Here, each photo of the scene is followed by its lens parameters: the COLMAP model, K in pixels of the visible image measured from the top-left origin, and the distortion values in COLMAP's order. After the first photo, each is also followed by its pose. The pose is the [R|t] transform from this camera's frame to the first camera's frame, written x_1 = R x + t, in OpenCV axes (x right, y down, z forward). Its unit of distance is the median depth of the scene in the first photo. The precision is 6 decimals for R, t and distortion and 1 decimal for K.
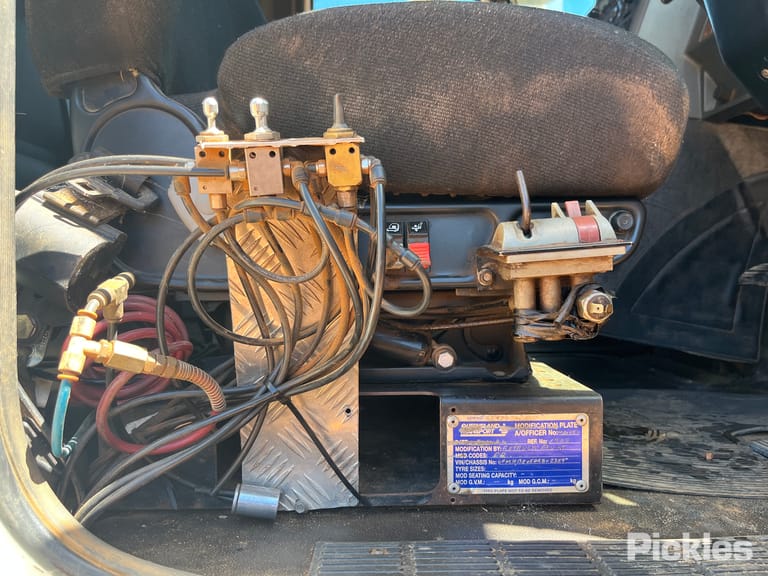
lens RADIAL K [[587.9, 0, 382.9], [0, 587.9, 291.3], [0, 0, 1]] dist [0.008708, 0.003116]
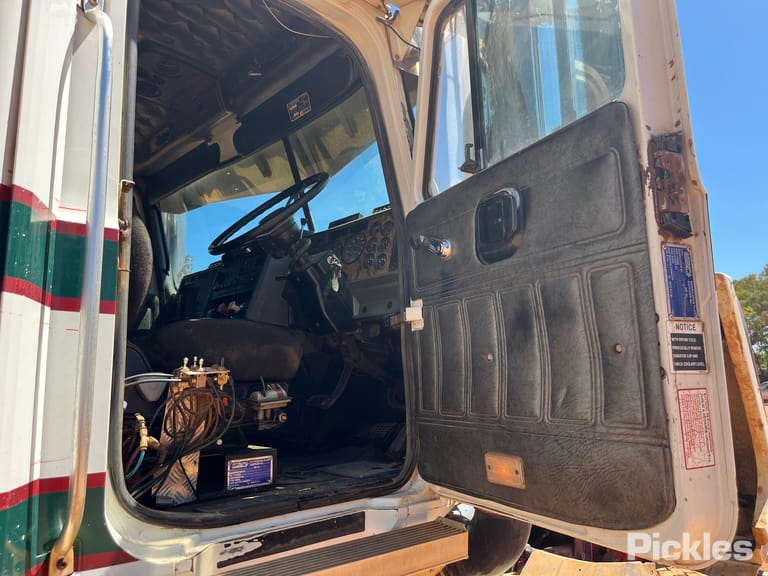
lens RADIAL K [[587.9, 0, 382.9], [0, 587.9, 291.3], [0, 0, 1]] dist [0.008708, 0.003116]
pose [[0.747476, 0.091784, 0.657918, -1.226232], [0.036630, 0.983207, -0.178780, -0.049818], [-0.663279, 0.157733, 0.731561, -1.608256]]
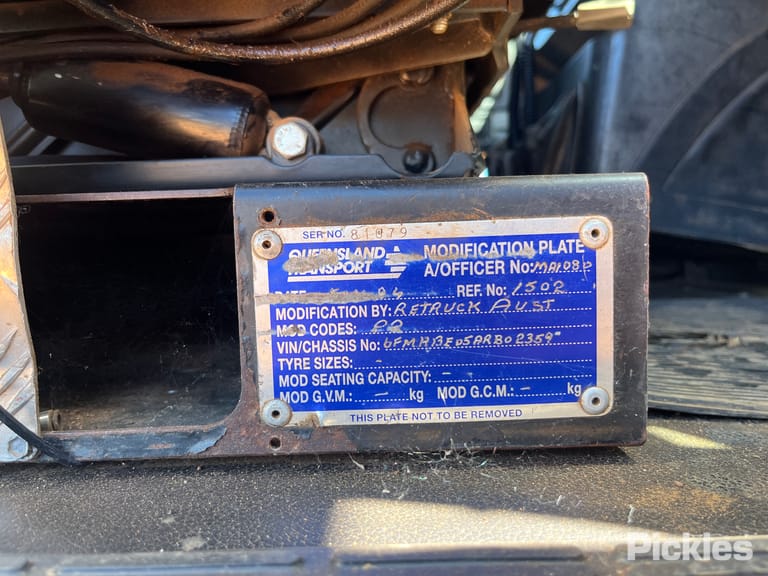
lens RADIAL K [[590.0, 0, 384.0], [0, 590.0, 288.0], [0, 0, 1]] dist [-0.001786, -0.011397]
pose [[0.999683, -0.021685, -0.012822, 0.201592], [0.022084, 0.999251, 0.031773, 0.239329], [0.012123, -0.032046, 0.999413, 0.604353]]
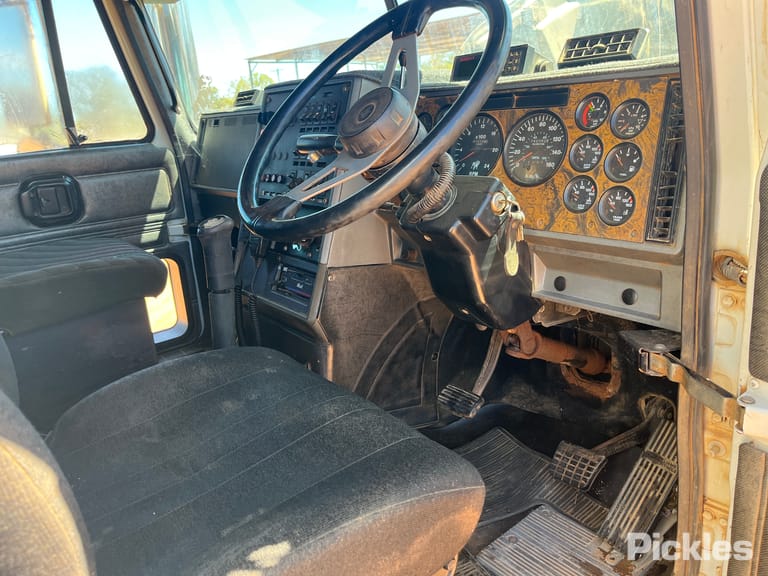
lens RADIAL K [[587.9, 0, 382.9], [0, 587.9, 291.3], [0, 0, 1]] dist [0.008708, 0.003116]
pose [[0.792655, -0.231200, 0.564131, -0.373195], [0.093258, 0.960397, 0.262567, -1.098921], [-0.602495, -0.155515, 0.782825, 0.048711]]
